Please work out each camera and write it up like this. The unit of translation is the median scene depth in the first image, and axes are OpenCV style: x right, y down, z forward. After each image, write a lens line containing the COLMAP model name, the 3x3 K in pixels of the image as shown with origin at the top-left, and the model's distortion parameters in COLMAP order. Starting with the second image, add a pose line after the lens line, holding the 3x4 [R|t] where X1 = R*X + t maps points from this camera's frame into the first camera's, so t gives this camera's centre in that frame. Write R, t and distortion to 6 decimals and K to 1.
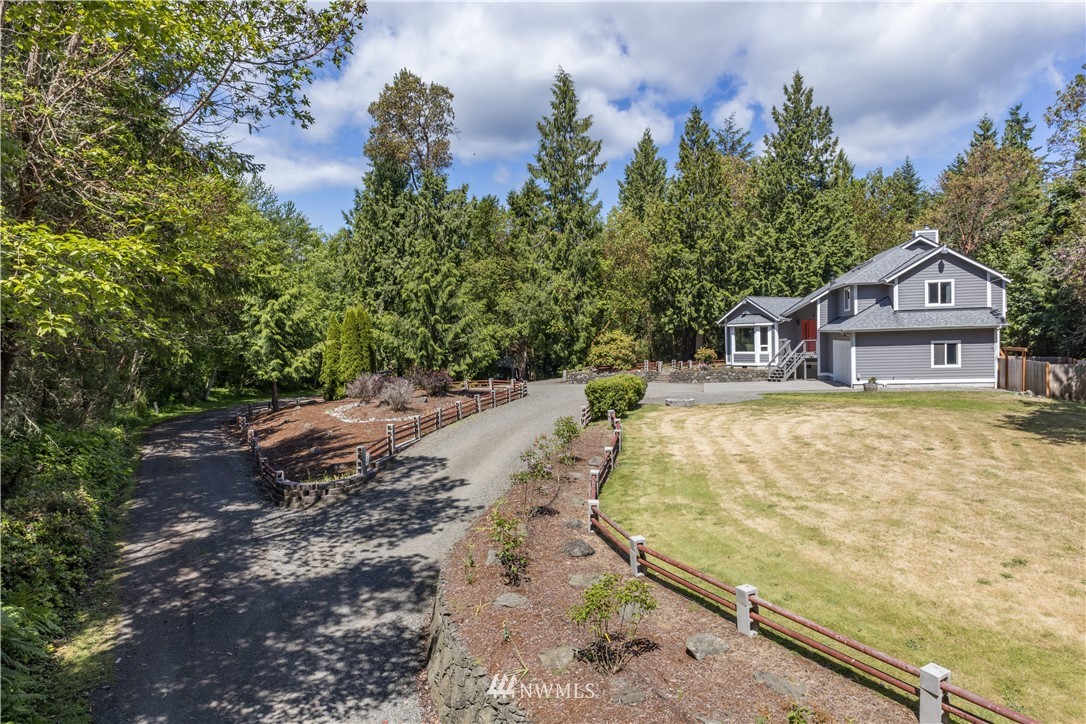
lens RADIAL K [[738.3, 0, 541.0], [0, 738.3, 359.2], [0, 0, 1]] dist [-0.002350, -0.004931]
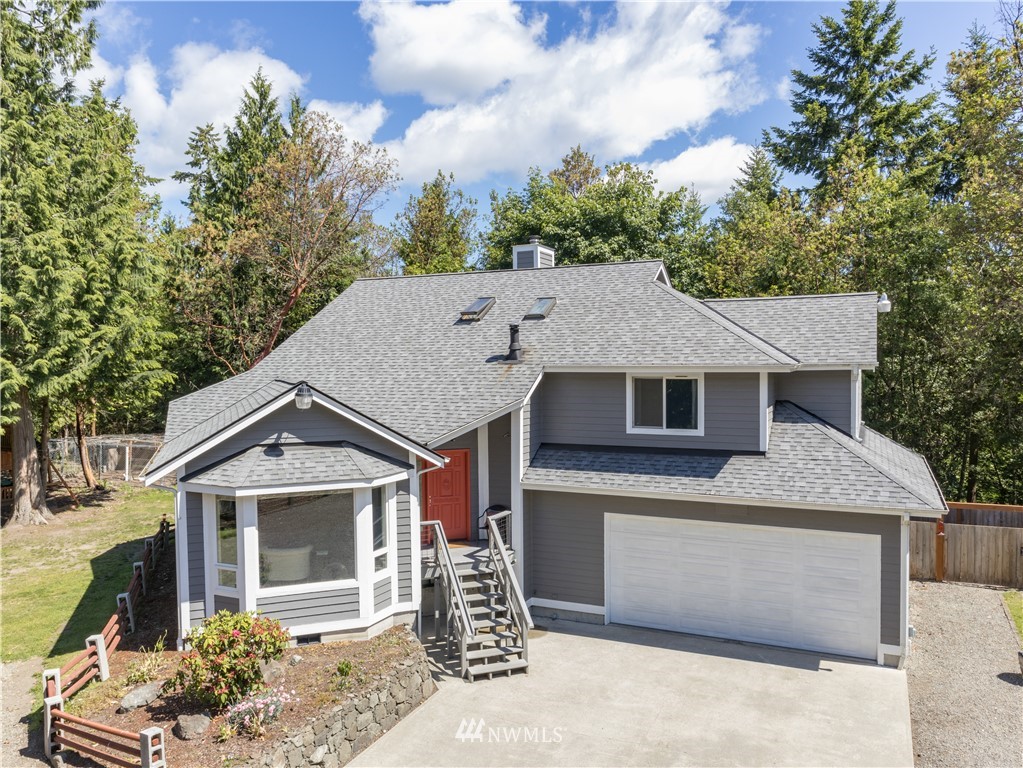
lens RADIAL K [[778.9, 0, 508.5], [0, 778.9, 399.5], [0, 0, 1]] dist [0.006516, -0.014406]
pose [[0.227202, -0.029267, 0.973408, 0.010608], [0.032500, 0.999219, 0.022457, -0.066602], [-0.973305, 0.026533, 0.227975, 0.695002]]
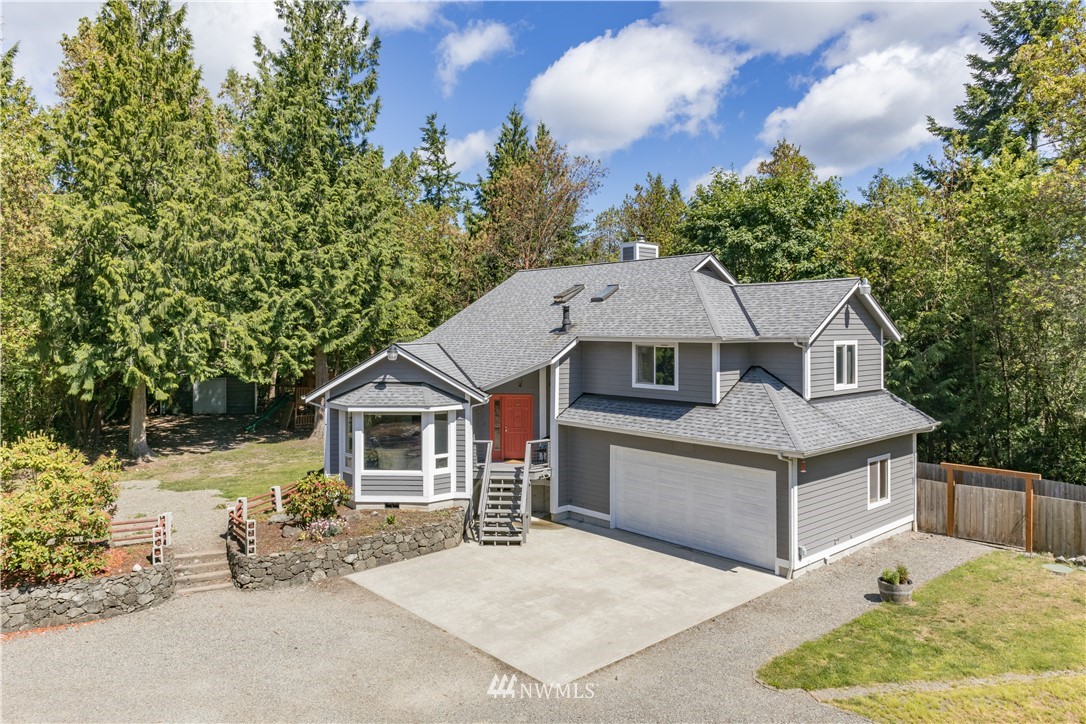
lens RADIAL K [[738.3, 0, 536.2], [0, 738.3, 339.7], [0, 0, 1]] dist [-0.002350, -0.004931]
pose [[0.595082, 0.014909, 0.803526, -0.020486], [0.008683, 0.999650, -0.024978, -0.061003], [-0.803618, 0.021841, 0.594745, 0.542125]]
